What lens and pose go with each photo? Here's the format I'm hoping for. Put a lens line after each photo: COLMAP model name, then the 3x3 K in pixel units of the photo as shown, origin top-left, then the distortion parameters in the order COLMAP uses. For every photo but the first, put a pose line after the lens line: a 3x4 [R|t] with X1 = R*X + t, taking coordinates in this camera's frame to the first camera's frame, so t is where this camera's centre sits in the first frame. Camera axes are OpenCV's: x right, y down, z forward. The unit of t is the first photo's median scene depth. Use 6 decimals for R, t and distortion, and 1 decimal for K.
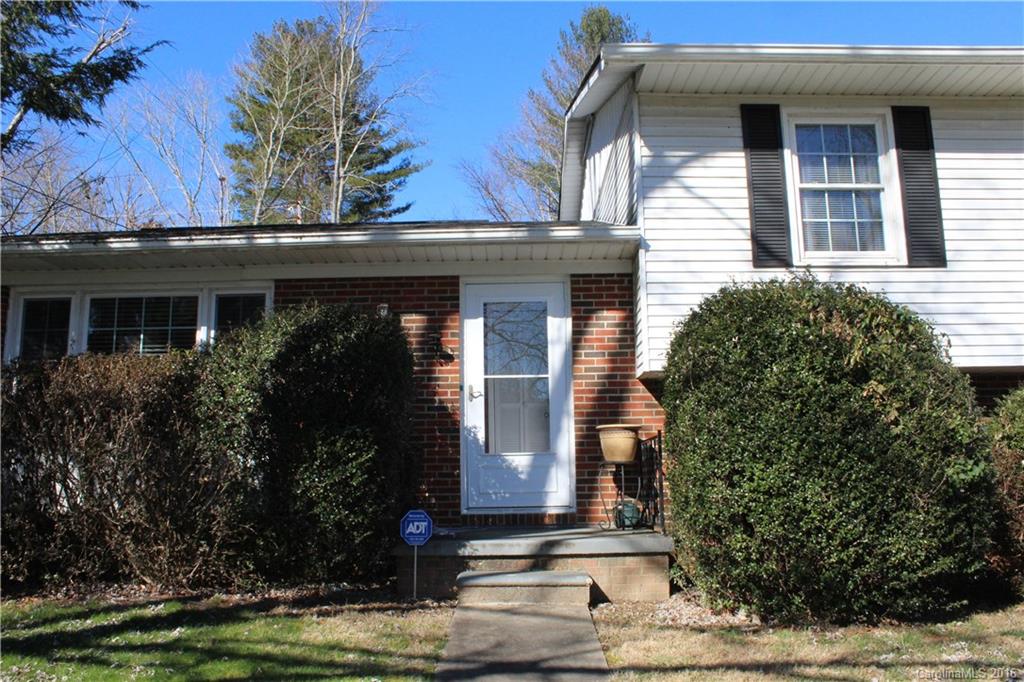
lens RADIAL K [[850.4, 0, 512.0], [0, 850.4, 341.0], [0, 0, 1]] dist [-0.154474, 0.157952]
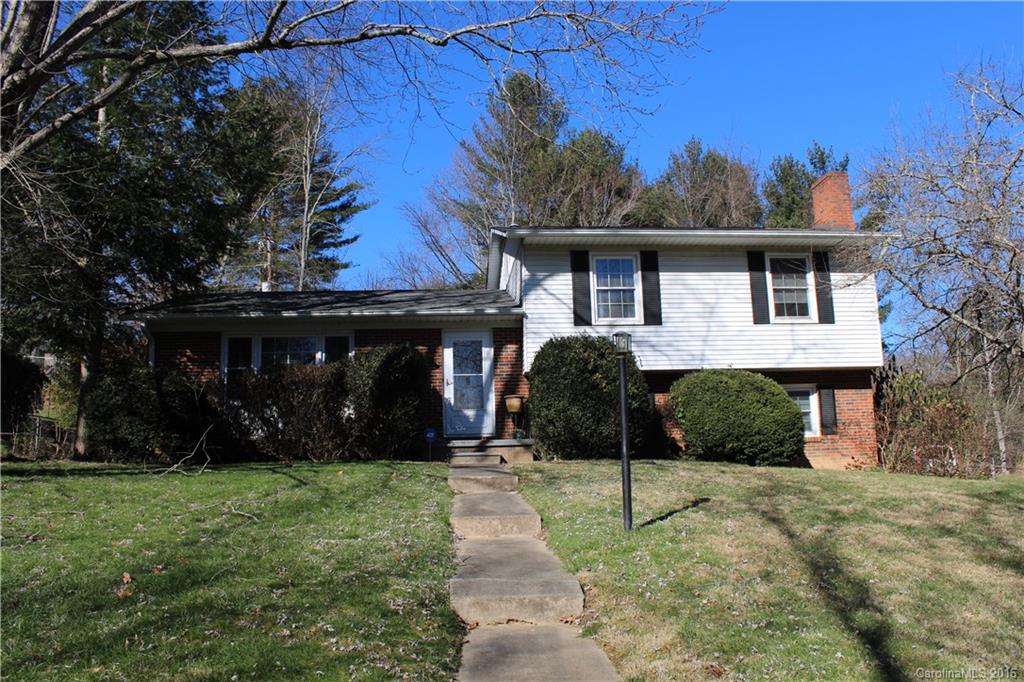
lens RADIAL K [[850.4, 0, 512.0], [0, 850.4, 341.0], [0, 0, 1]] dist [-0.154474, 0.157952]
pose [[0.996265, -0.000438, 0.086351, -0.073854], [0.001614, 0.999907, -0.013558, -0.015721], [-0.086337, 0.013646, 0.996173, -1.225204]]
